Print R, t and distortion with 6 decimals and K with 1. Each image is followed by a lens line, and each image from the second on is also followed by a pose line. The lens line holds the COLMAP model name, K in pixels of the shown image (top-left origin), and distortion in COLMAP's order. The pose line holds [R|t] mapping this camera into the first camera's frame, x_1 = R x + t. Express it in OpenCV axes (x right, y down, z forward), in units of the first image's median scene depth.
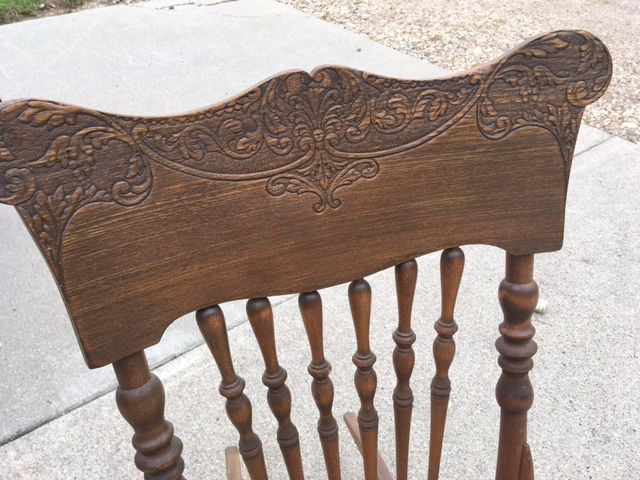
lens RADIAL K [[530.3, 0, 320.0], [0, 530.3, 240.0], [0, 0, 1]] dist [0.074187, -0.136814]
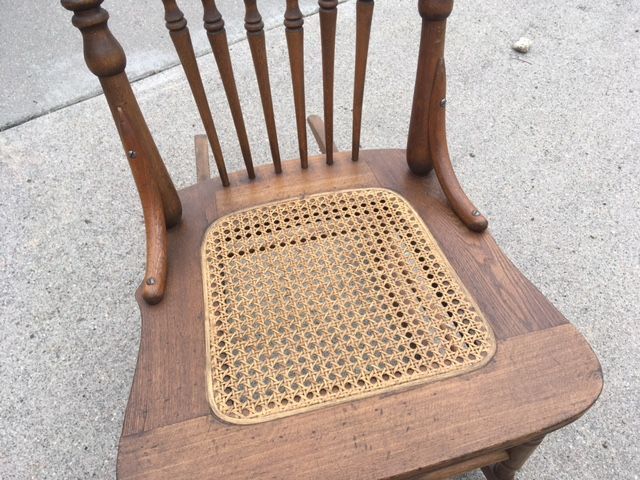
lens RADIAL K [[530.3, 0, 320.0], [0, 530.3, 240.0], [0, 0, 1]] dist [0.074187, -0.136814]
pose [[0.998185, 0.057098, -0.019154, 0.092694], [-0.048138, 0.947547, 0.315969, 0.202637], [0.036190, -0.314474, 0.948576, -0.069319]]
